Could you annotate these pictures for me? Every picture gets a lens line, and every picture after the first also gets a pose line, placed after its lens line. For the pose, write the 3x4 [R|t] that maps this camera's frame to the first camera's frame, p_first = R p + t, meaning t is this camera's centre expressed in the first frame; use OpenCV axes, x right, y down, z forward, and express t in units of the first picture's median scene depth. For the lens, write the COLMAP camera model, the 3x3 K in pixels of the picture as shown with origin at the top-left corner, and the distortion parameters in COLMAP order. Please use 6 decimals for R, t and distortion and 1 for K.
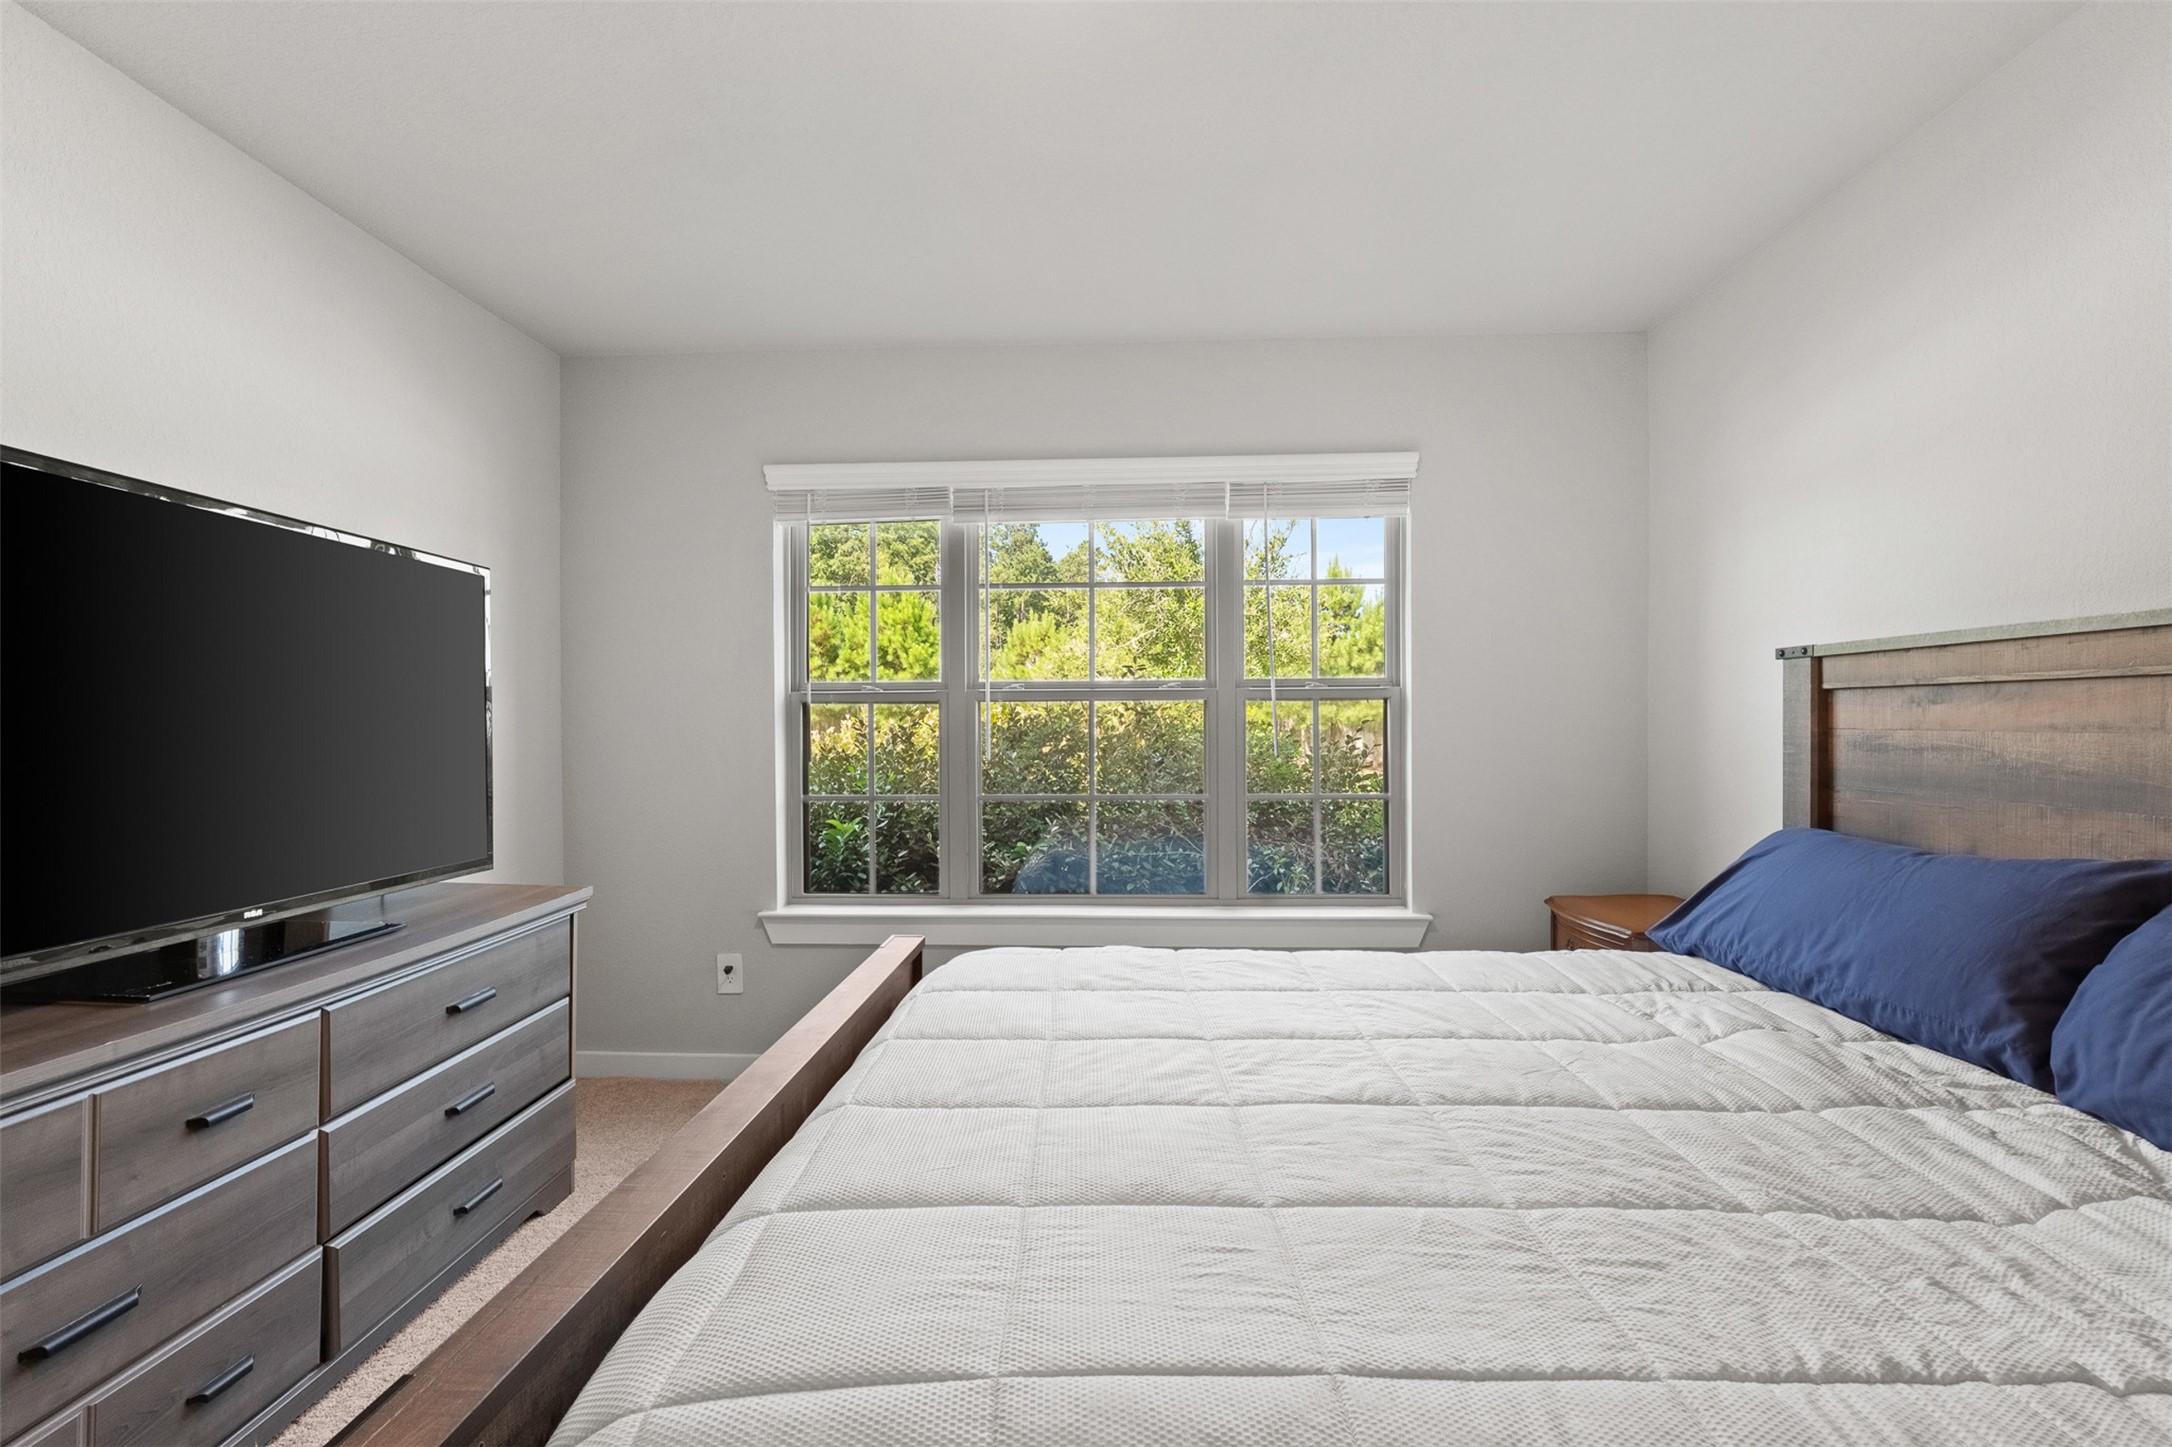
lens RADIAL K [[897.0, 0, 1086.9], [0, 897.0, 733.4], [0, 0, 1]] dist [-0.011090, 0.000385]
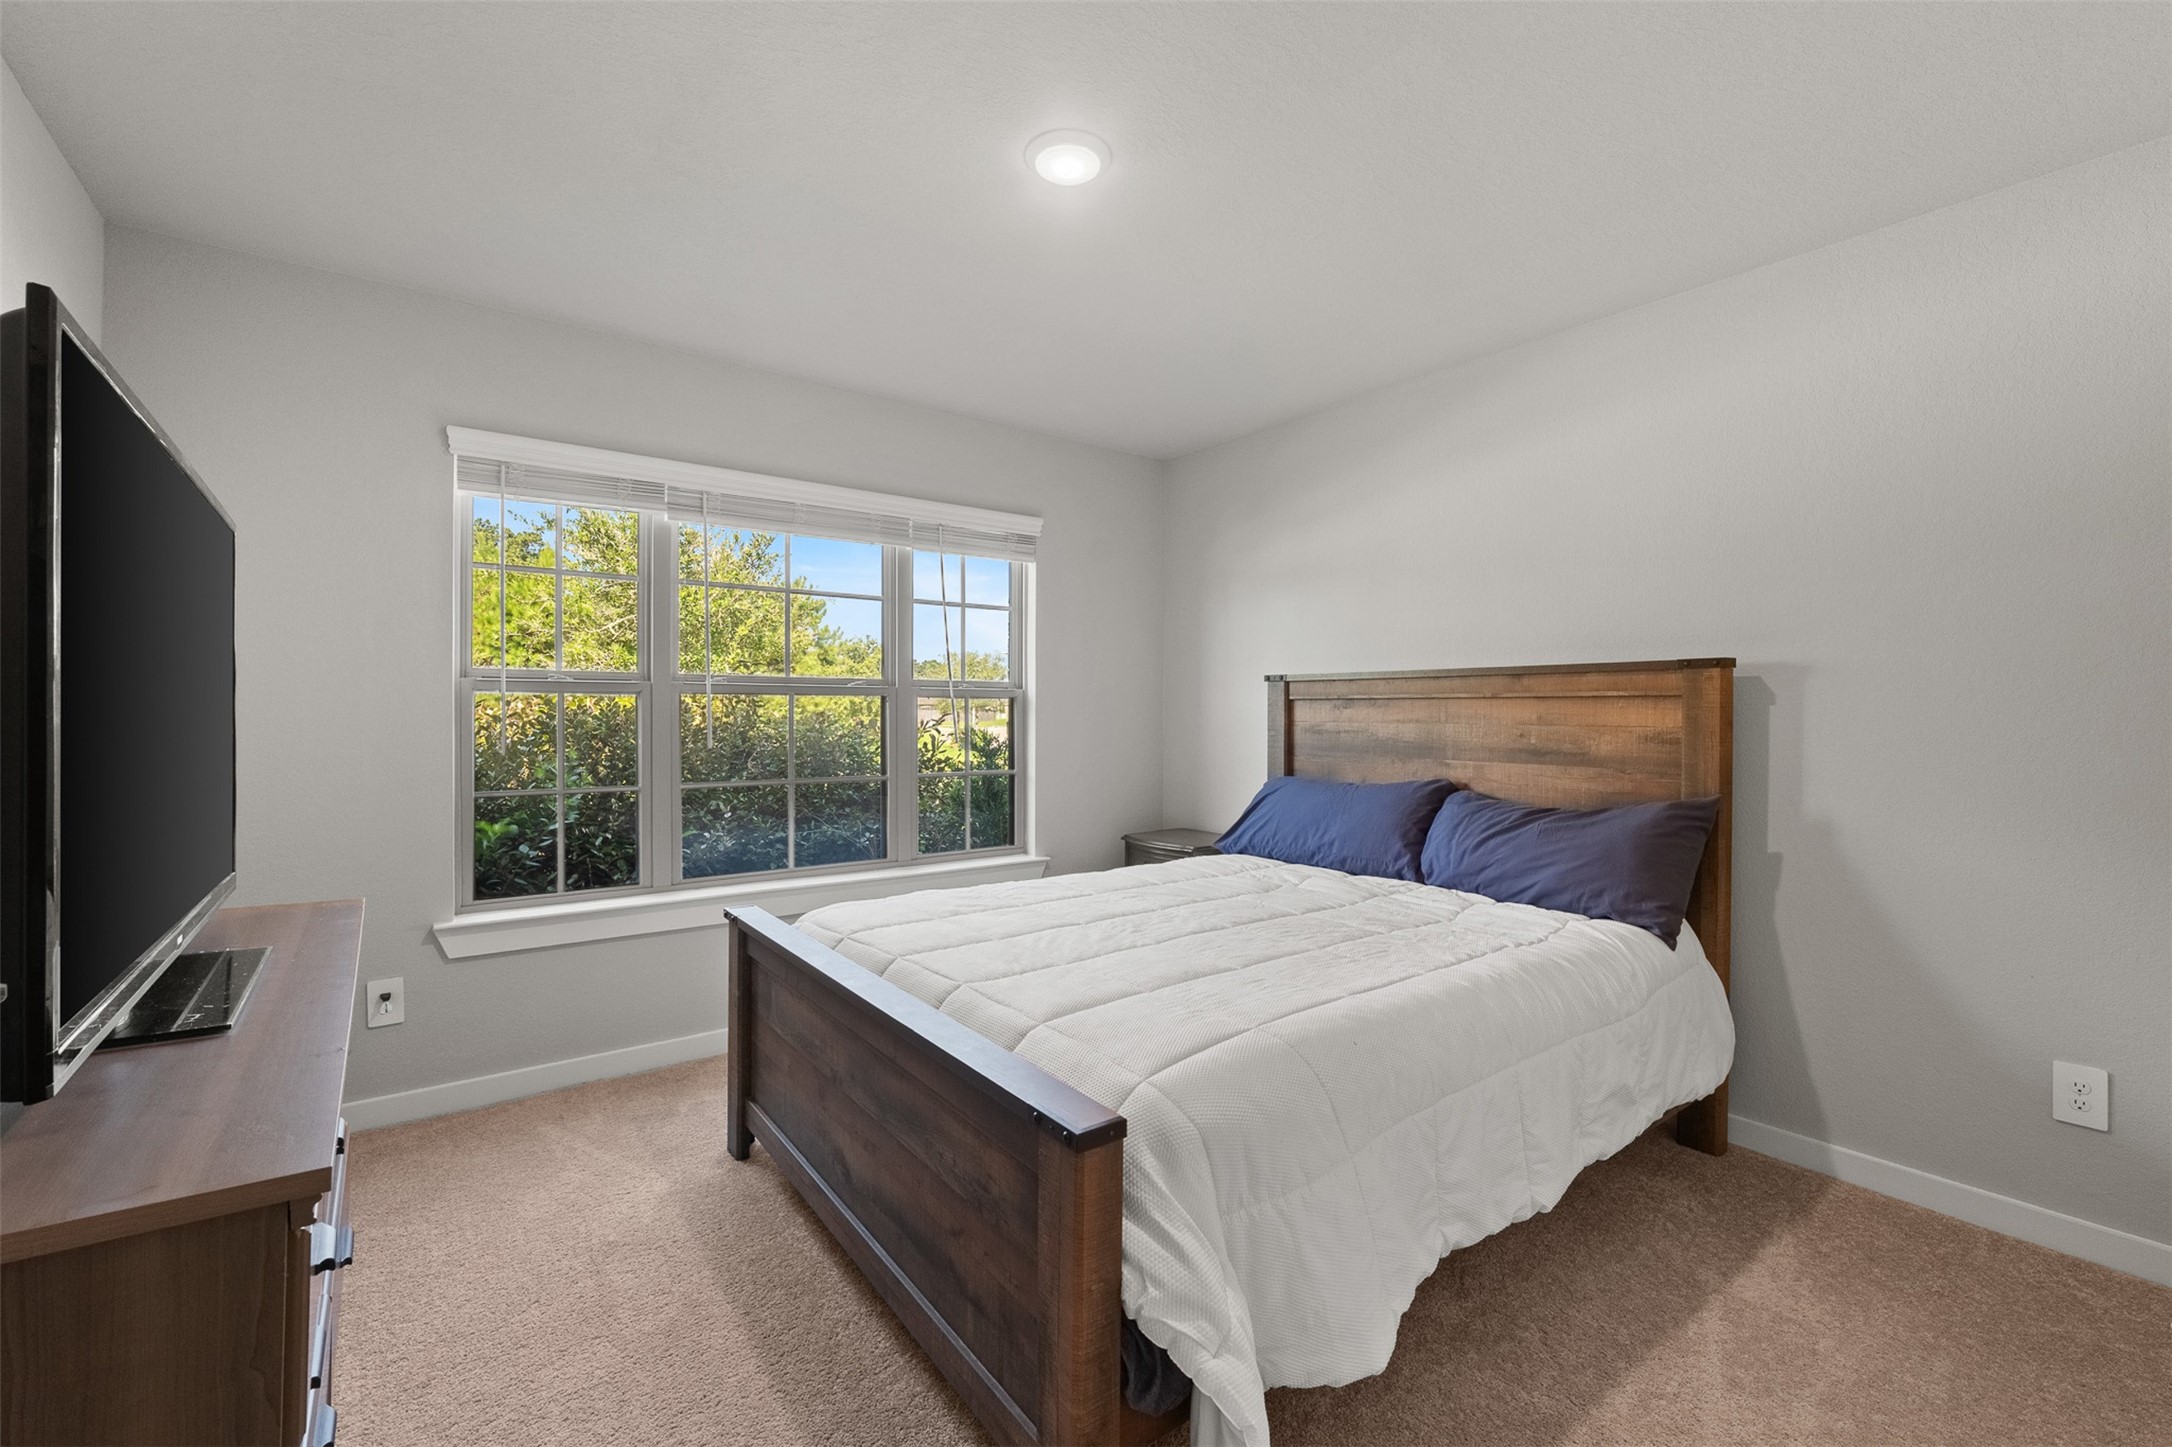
lens RADIAL K [[891.7, 0, 1087.5], [0, 891.7, 715.9], [0, 0, 1]] dist [-0.011906, 0.000689]
pose [[0.774149, 0.006598, 0.632969, -0.720270], [0.000257, 0.999942, -0.010738, 0.003380], [-0.633003, 0.008476, 0.774103, -0.157952]]
